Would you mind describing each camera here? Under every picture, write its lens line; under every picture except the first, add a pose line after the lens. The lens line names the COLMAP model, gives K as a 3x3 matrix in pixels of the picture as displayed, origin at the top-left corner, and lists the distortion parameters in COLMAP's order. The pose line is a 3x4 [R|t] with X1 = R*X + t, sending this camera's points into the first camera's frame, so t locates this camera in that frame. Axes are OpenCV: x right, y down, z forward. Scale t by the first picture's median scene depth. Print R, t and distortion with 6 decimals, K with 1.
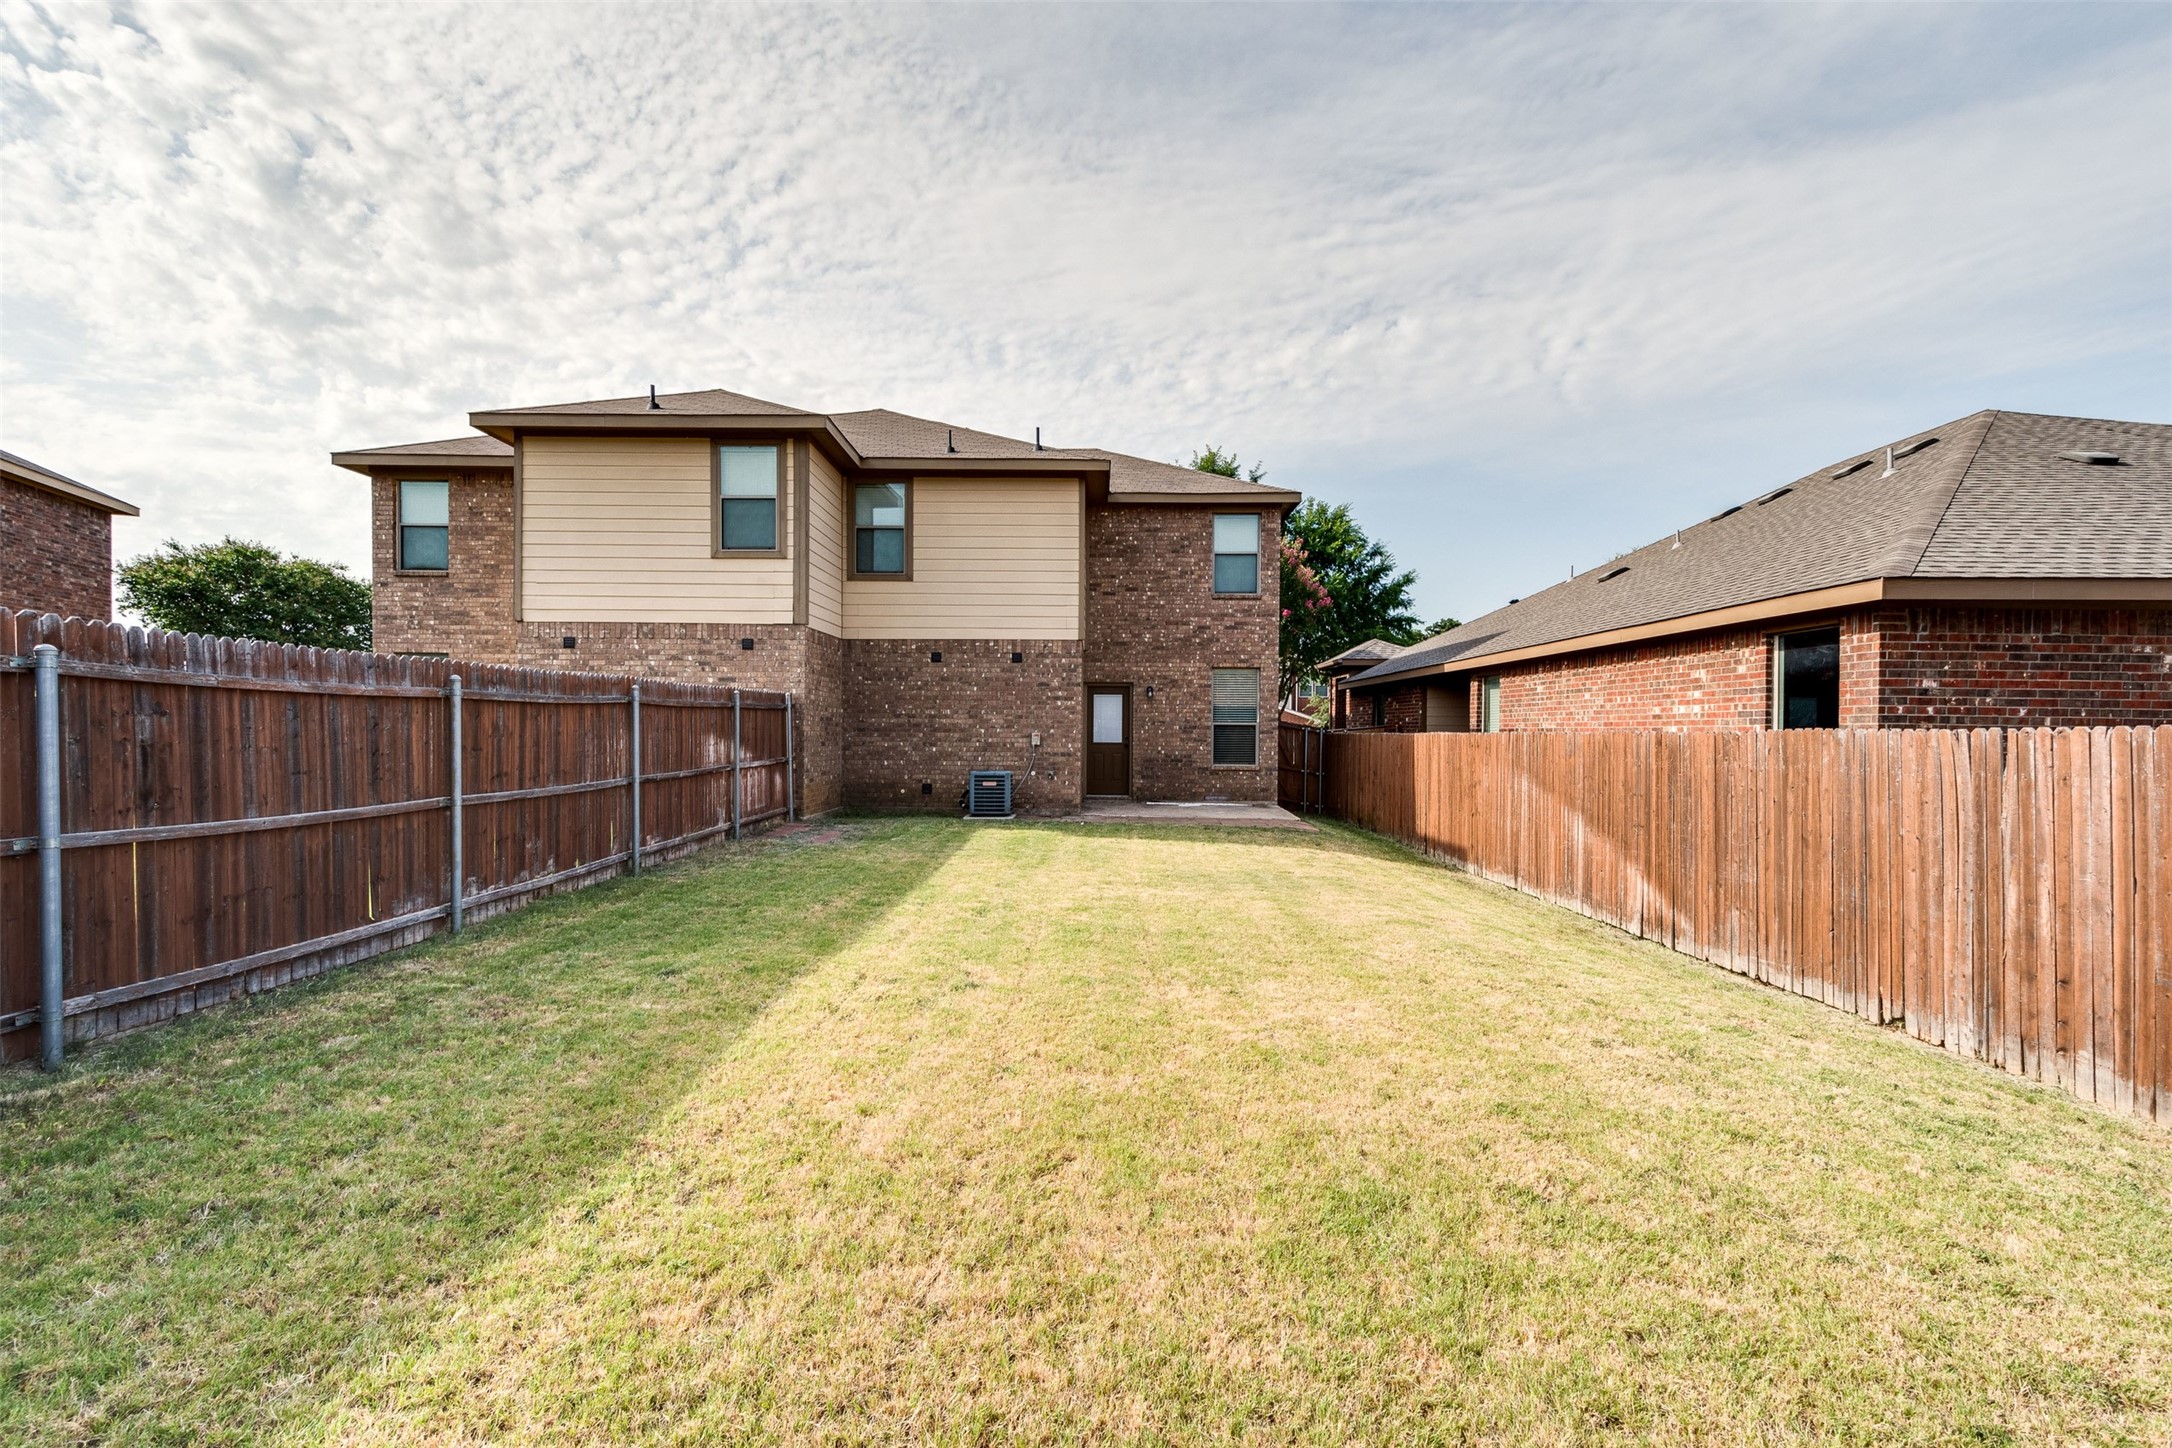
lens RADIAL K [[966.5, 0, 1050.9], [0, 966.5, 728.2], [0, 0, 1]] dist [0.008473, -0.000078]
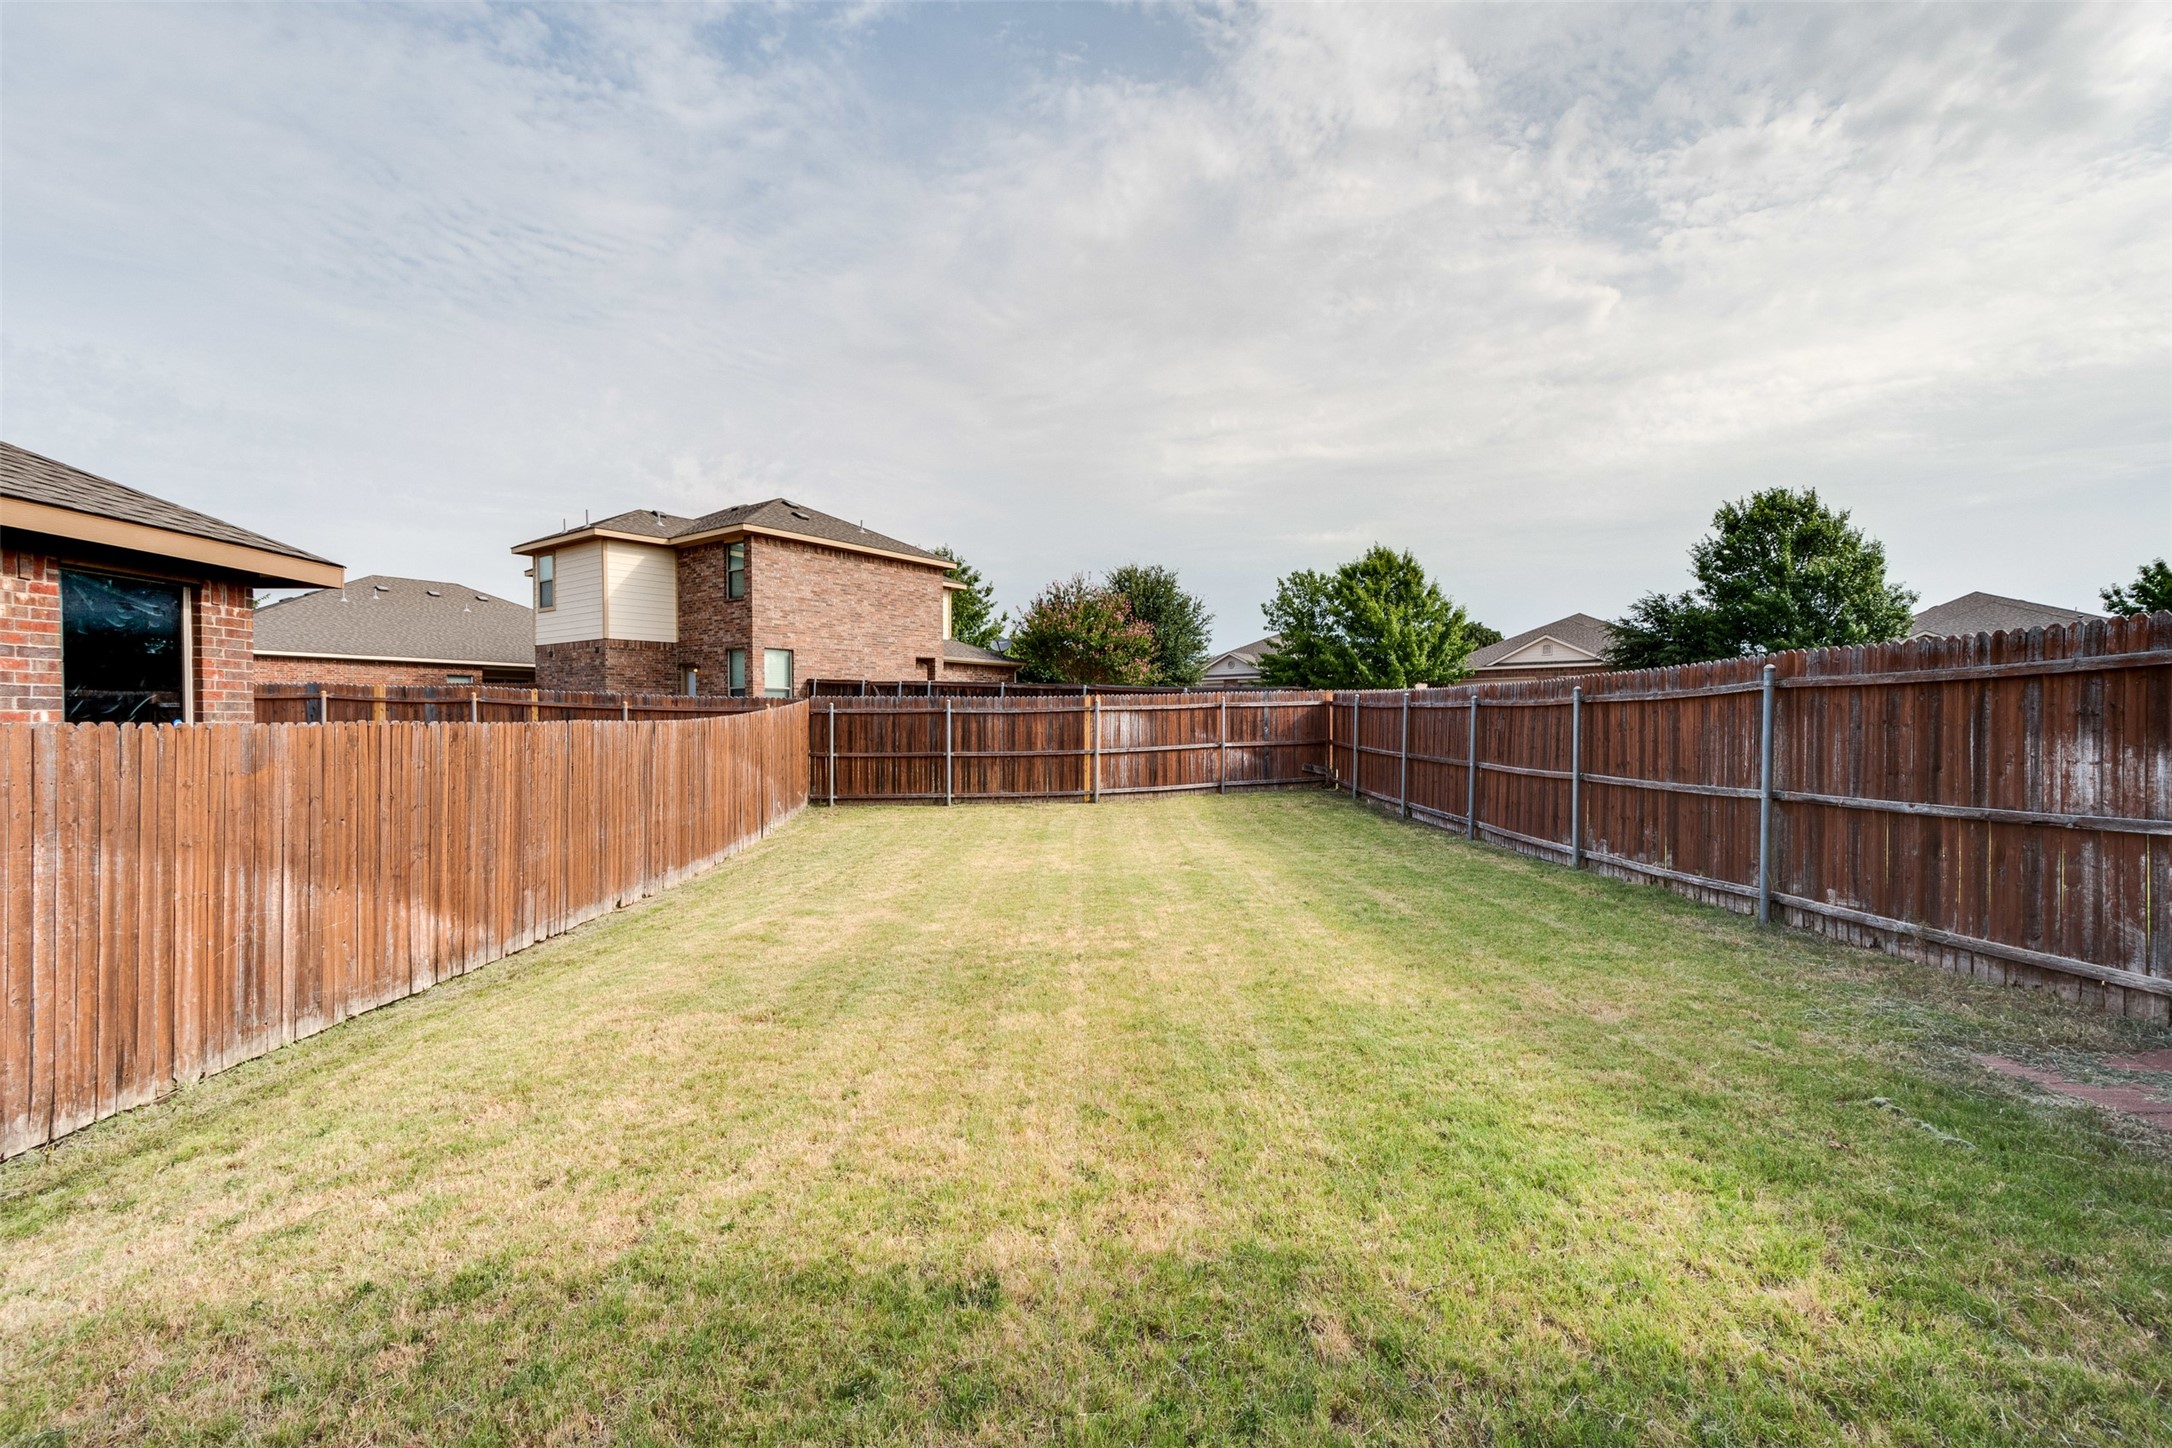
lens RADIAL K [[966.5, 0, 1050.9], [0, 966.5, 728.2], [0, 0, 1]] dist [0.008473, -0.000078]
pose [[-0.999881, -0.004351, -0.014777, 0.134156], [-0.004373, 0.999989, 0.001472, 0.005287], [0.014771, 0.001536, -0.999890, 1.893431]]
